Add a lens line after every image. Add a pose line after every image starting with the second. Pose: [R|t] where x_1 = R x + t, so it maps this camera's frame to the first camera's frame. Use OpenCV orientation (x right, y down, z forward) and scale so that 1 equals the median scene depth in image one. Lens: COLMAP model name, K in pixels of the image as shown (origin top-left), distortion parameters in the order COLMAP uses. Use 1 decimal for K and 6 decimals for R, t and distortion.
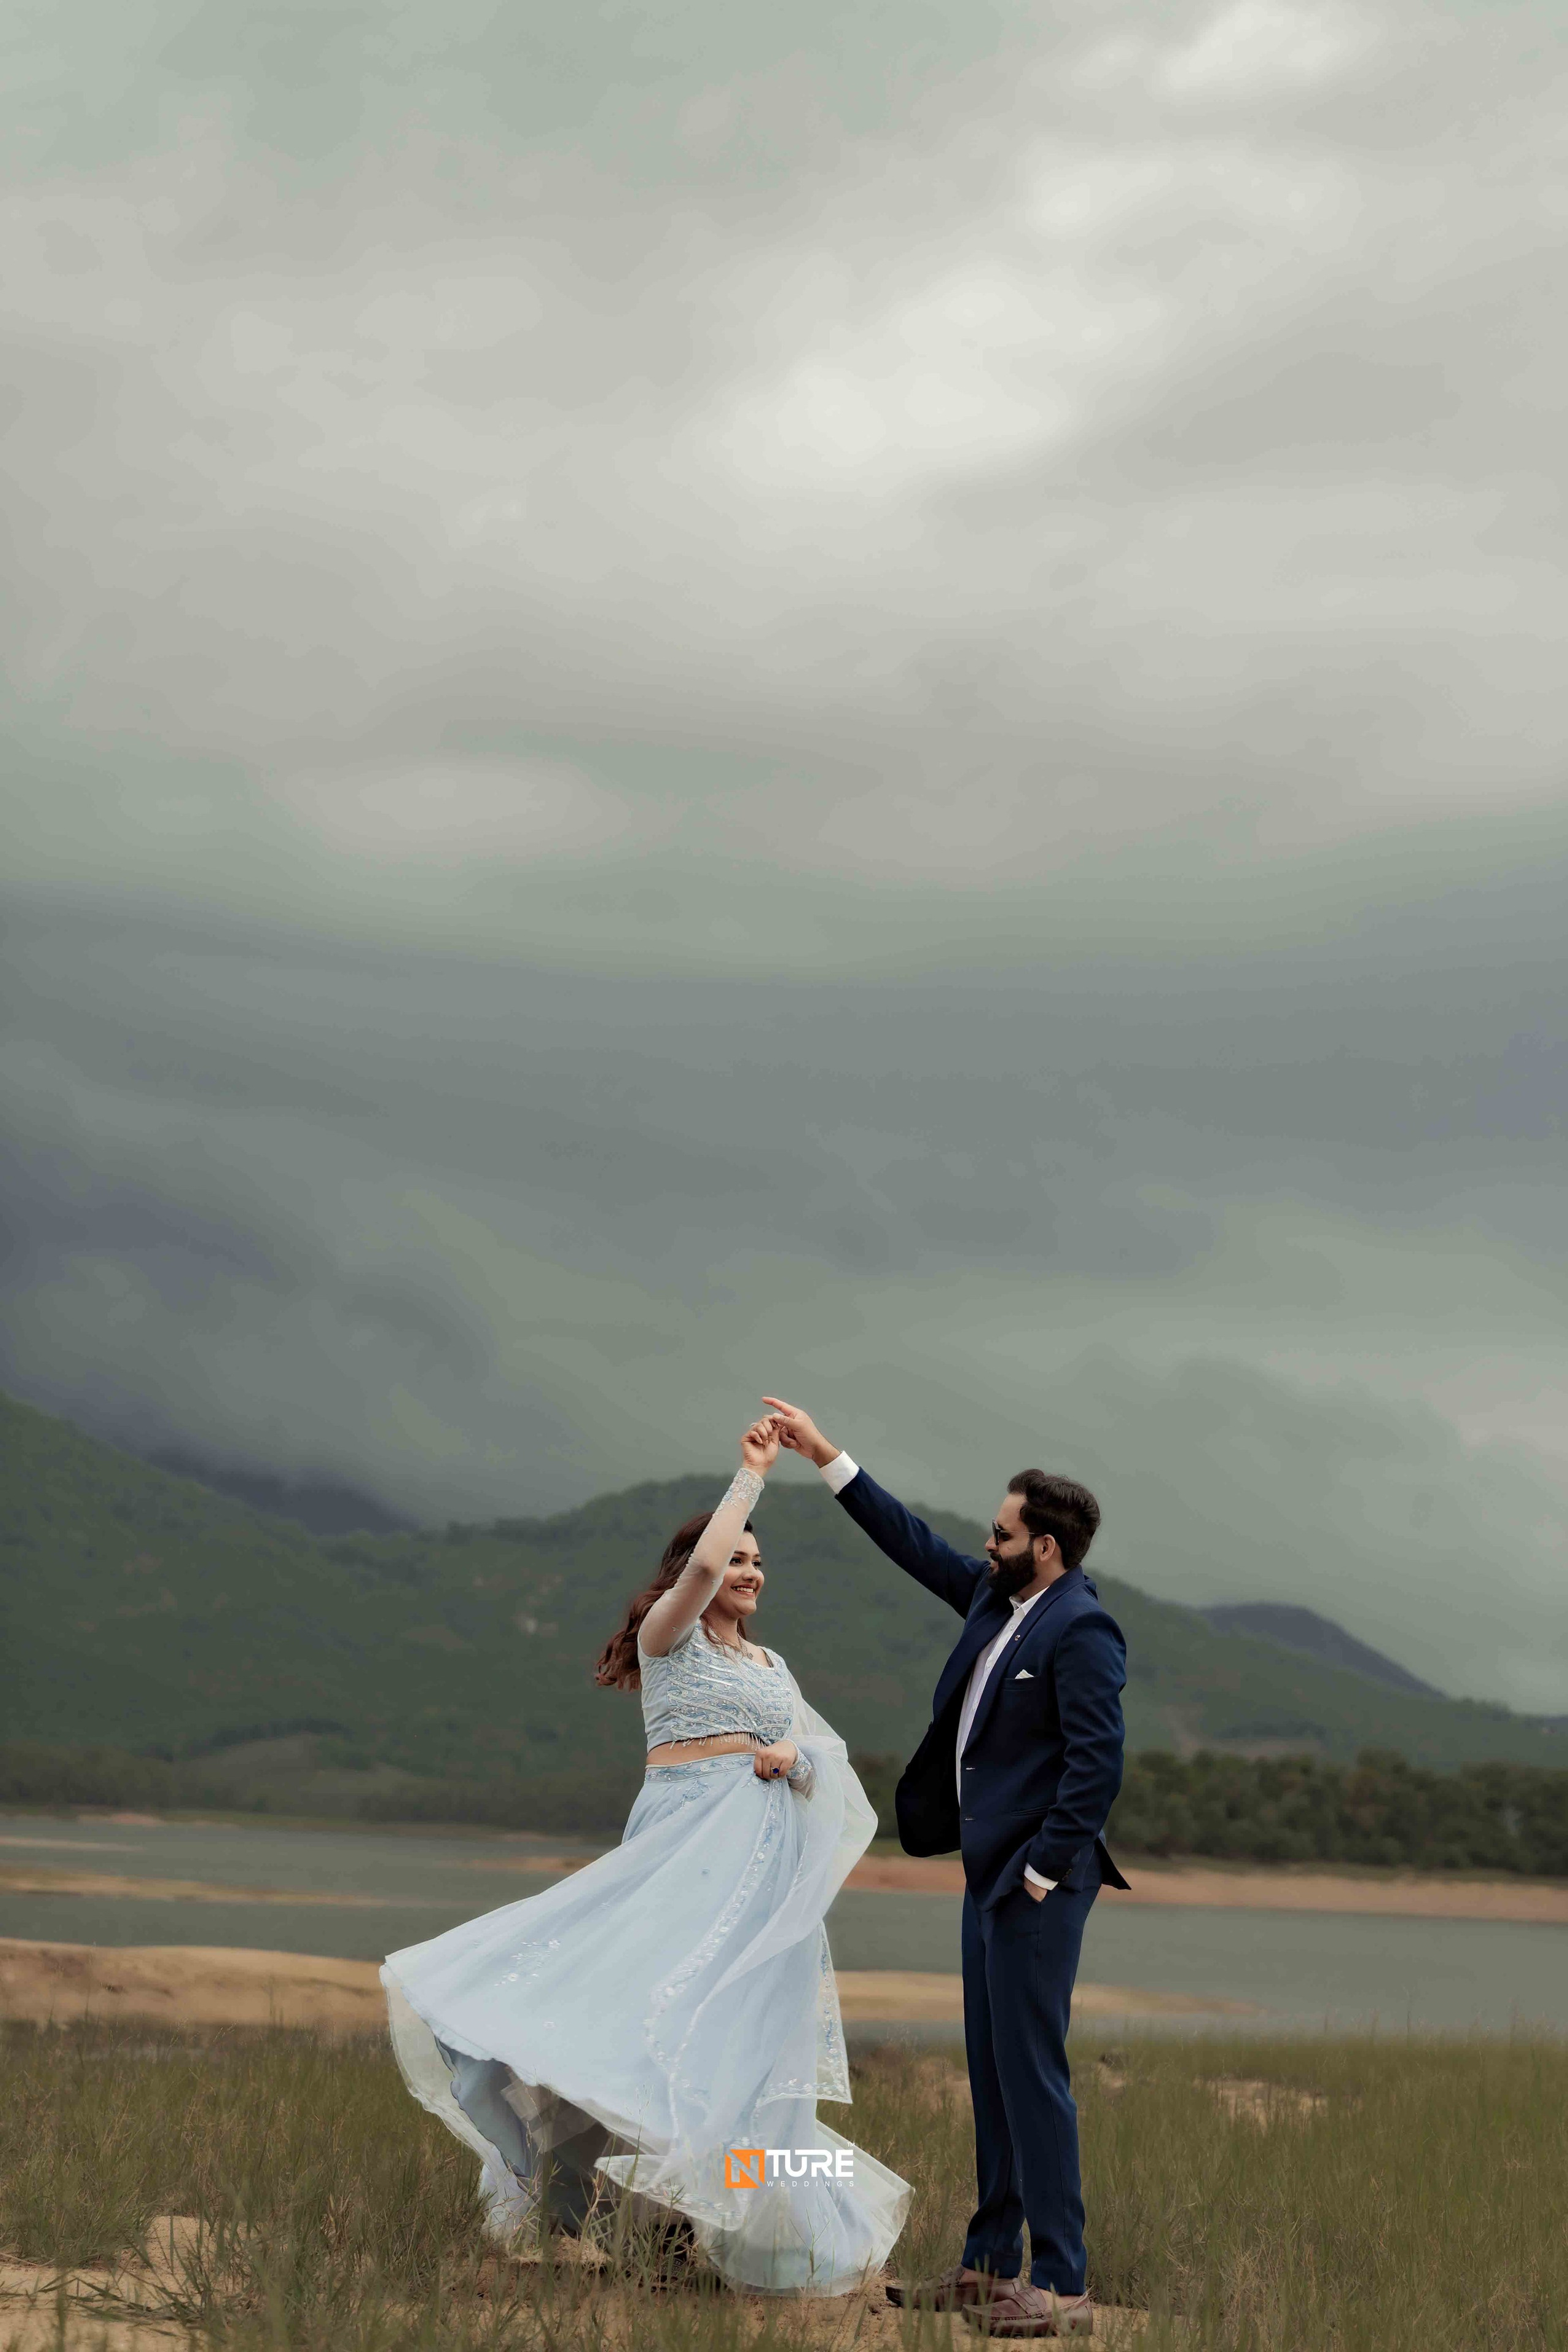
lens RADIAL K [[3315.4, 0, 796.9], [0, 3315.4, 1175.5], [0, 0, 1]] dist [0.038512, 0.000000]
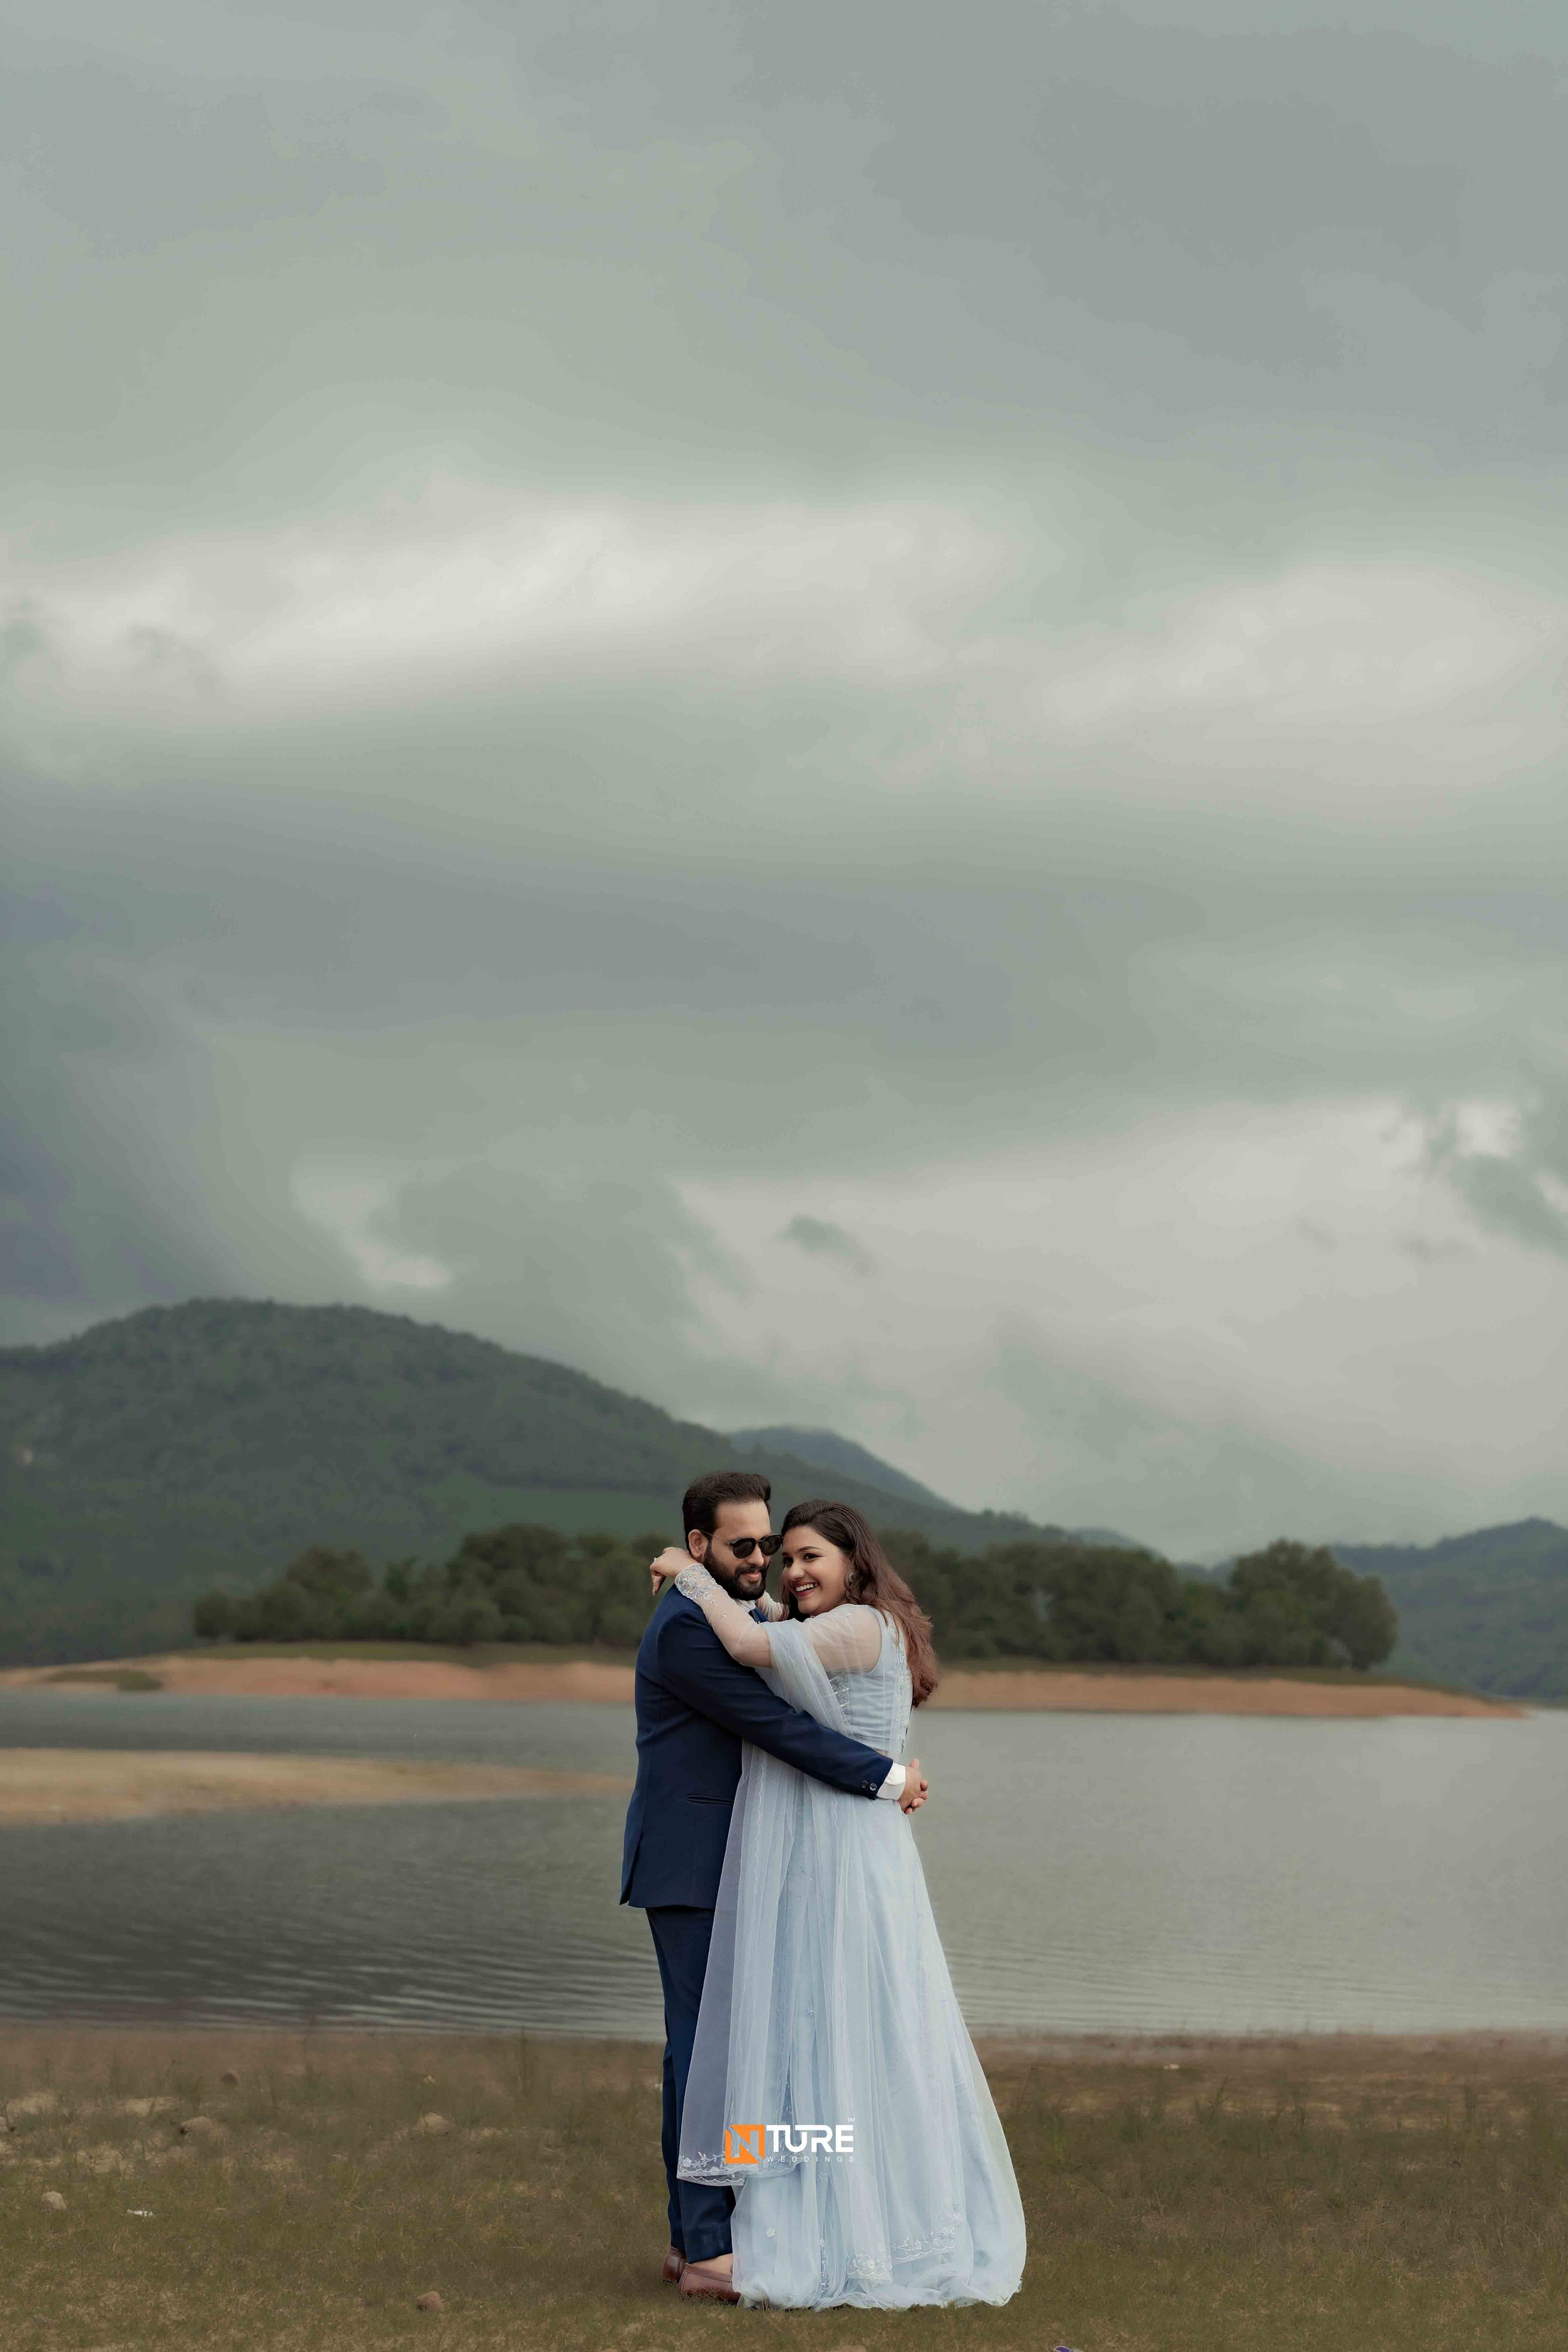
lens RADIAL K [[3315.4, 0, 785.6], [0, 3315.4, 1162.0], [0, 0, 1]] dist [0.038512, 0.000000]
pose [[0.990438, -0.007477, 0.137758, 0.022122], [0.001152, 0.998944, 0.045940, 0.032150], [-0.137956, -0.045342, 0.989400, 0.120816]]
